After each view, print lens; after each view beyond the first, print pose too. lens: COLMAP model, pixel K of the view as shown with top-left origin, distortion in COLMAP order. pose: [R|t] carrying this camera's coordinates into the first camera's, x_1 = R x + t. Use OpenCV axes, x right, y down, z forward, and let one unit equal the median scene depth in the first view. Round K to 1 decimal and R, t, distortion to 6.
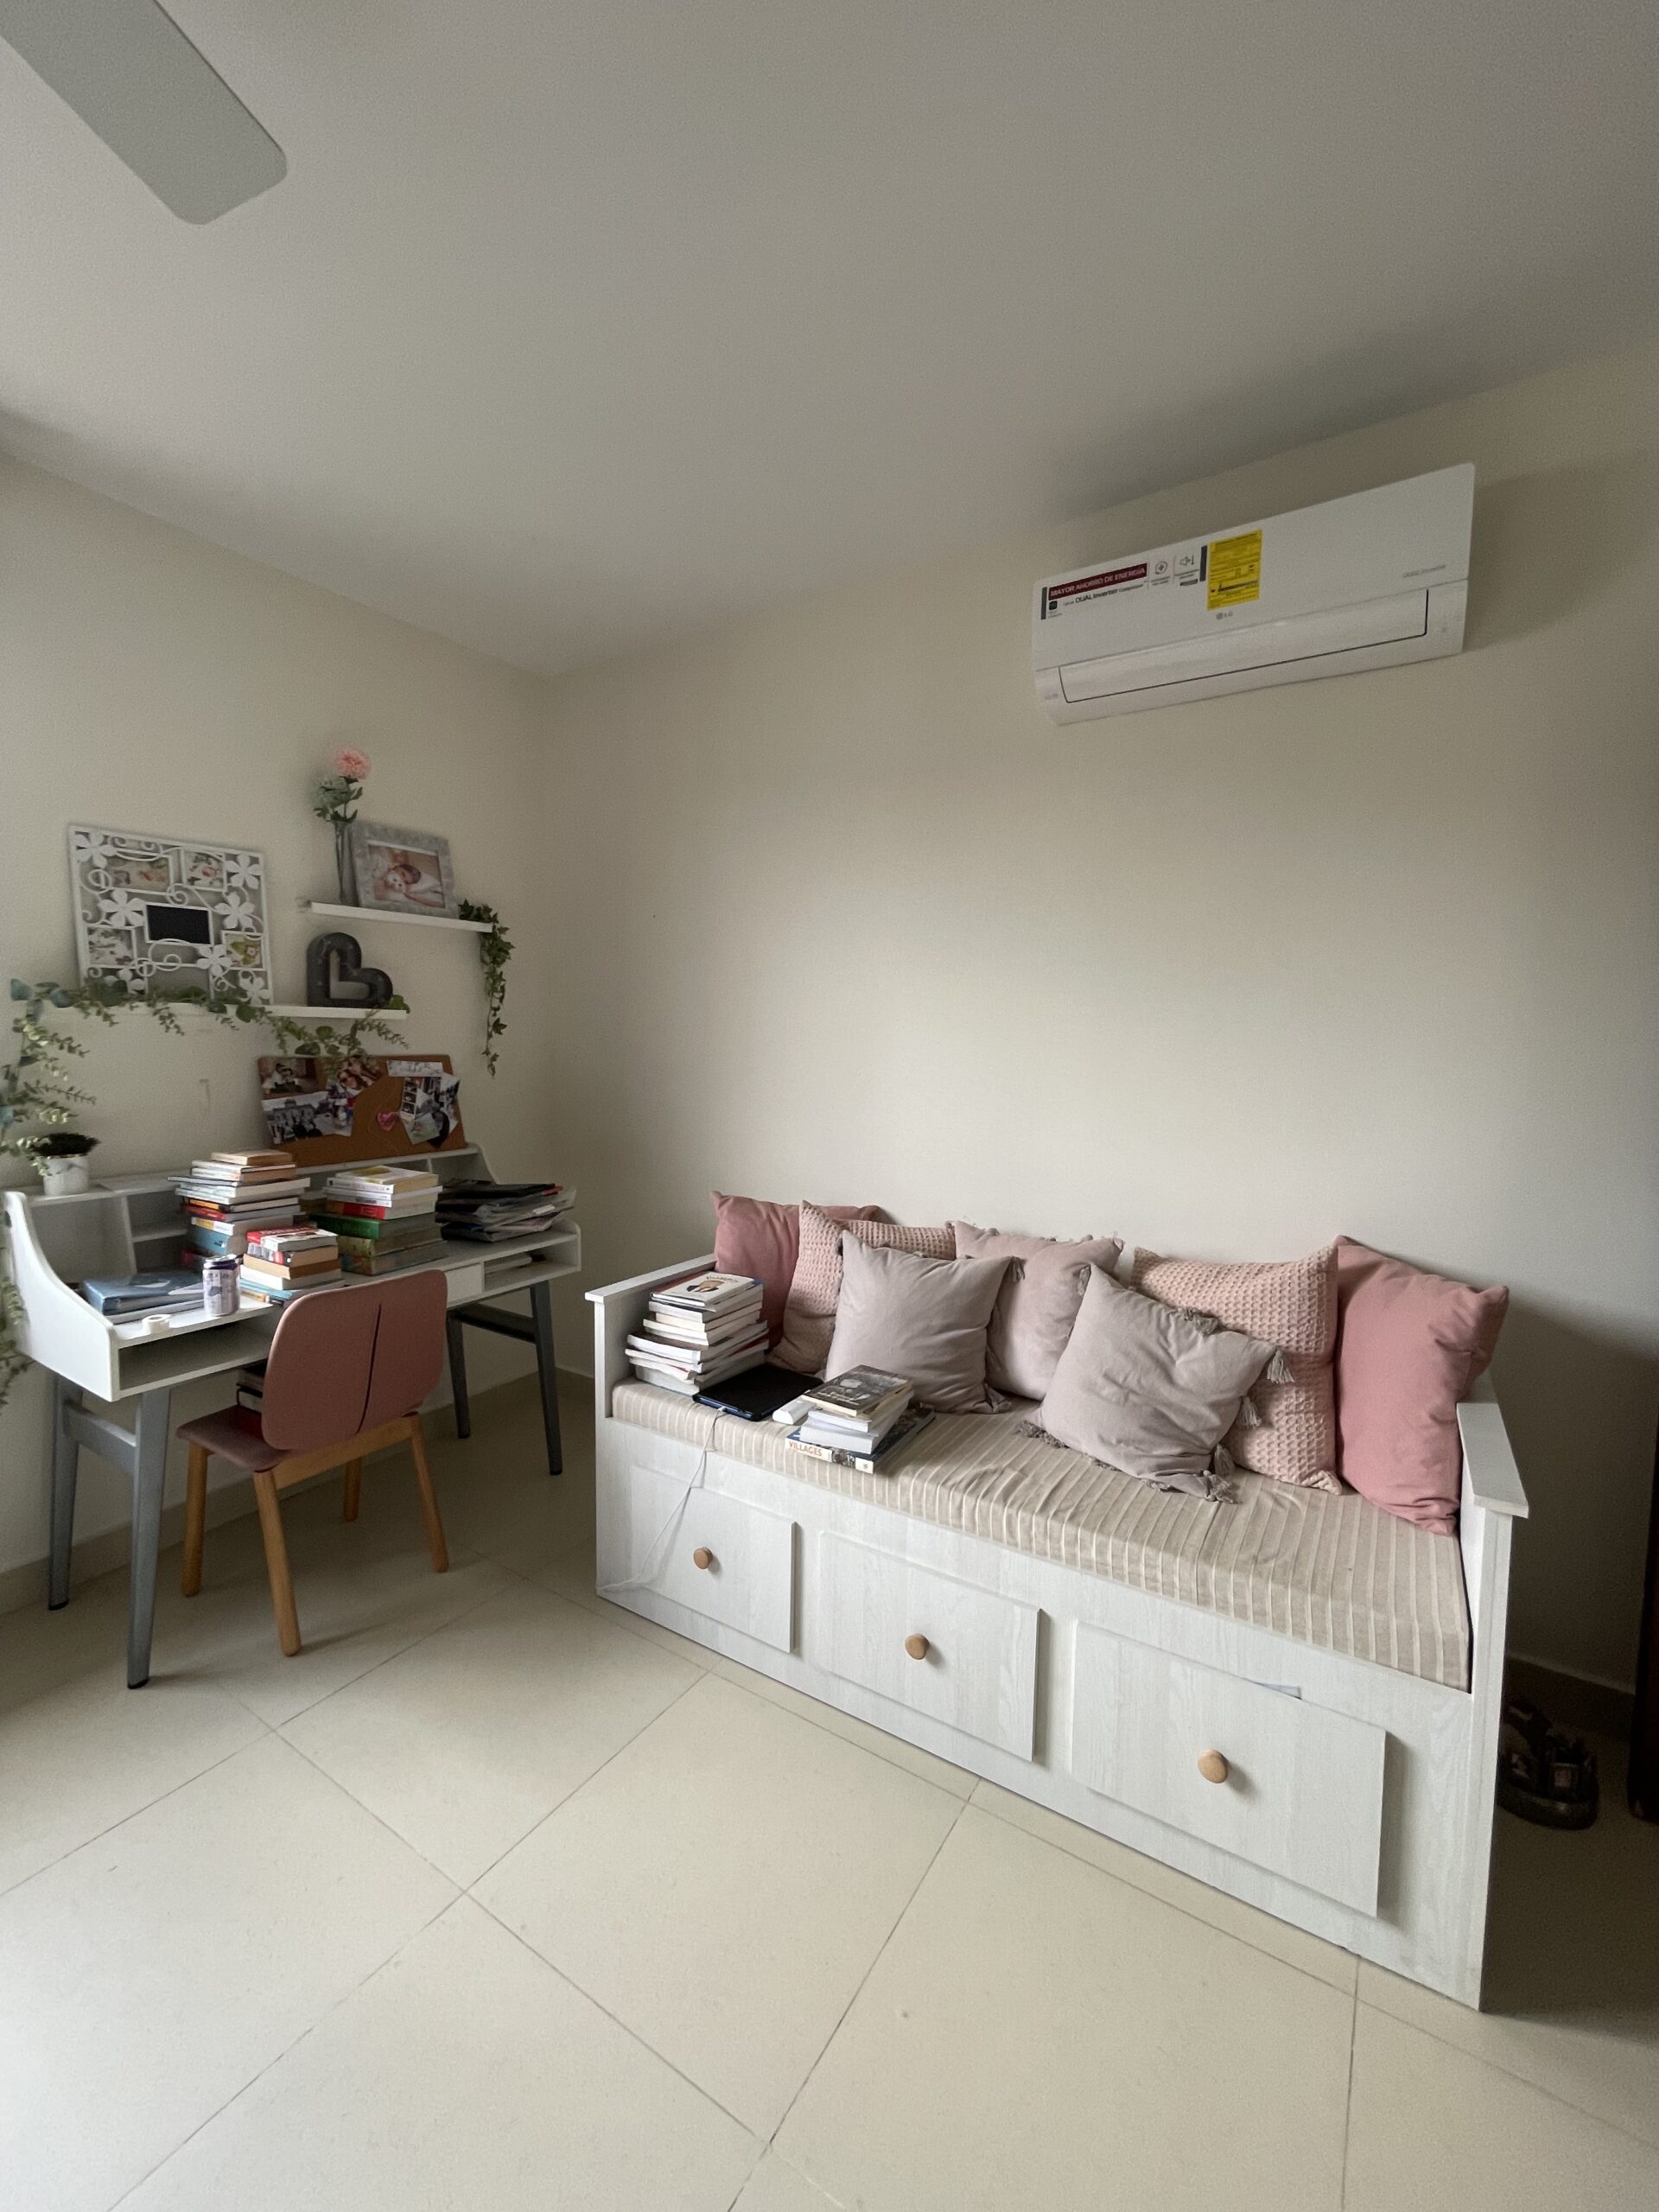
lens RADIAL K [[907.9, 0, 821.8], [0, 907.9, 1097.9], [0, 0, 1]] dist [-0.015813, 0.009564]
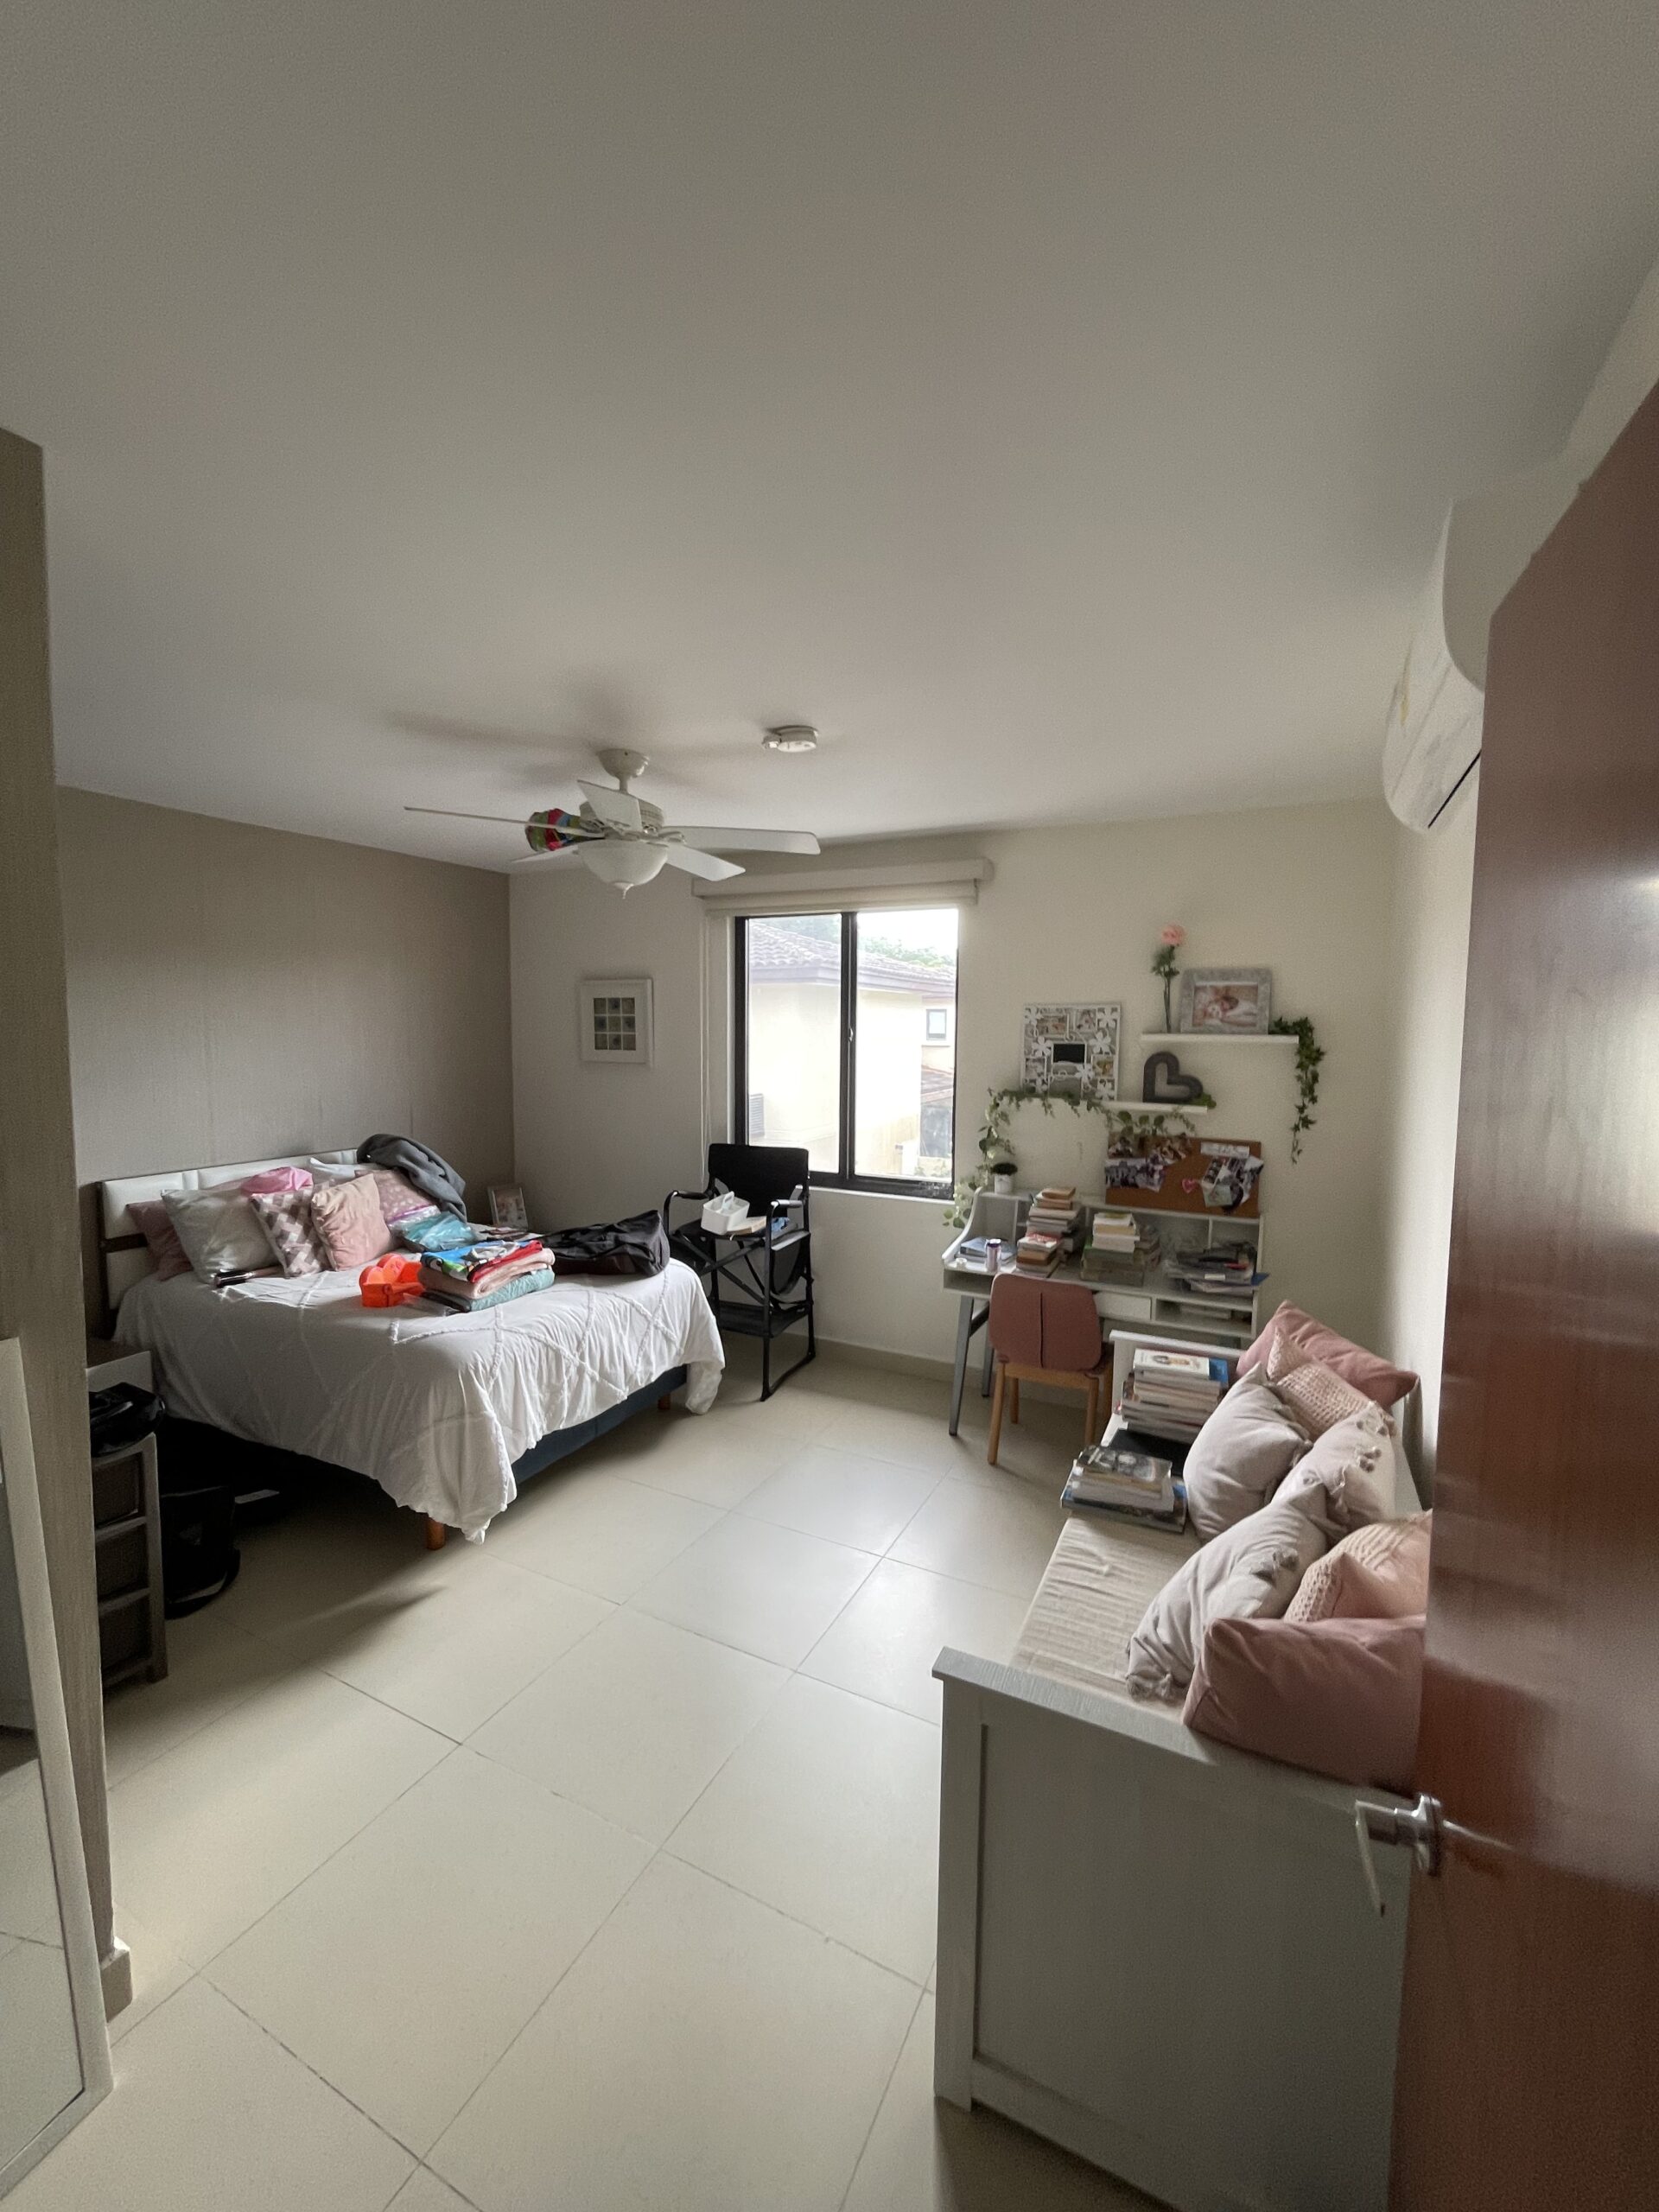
lens RADIAL K [[907.9, 0, 821.8], [0, 907.9, 1097.9], [0, 0, 1]] dist [-0.015813, 0.009564]
pose [[0.096556, 0.076551, -0.992379, 0.857837], [-0.079743, 0.994428, 0.068950, -0.164922], [0.992128, 0.072478, 0.102122, 0.310616]]
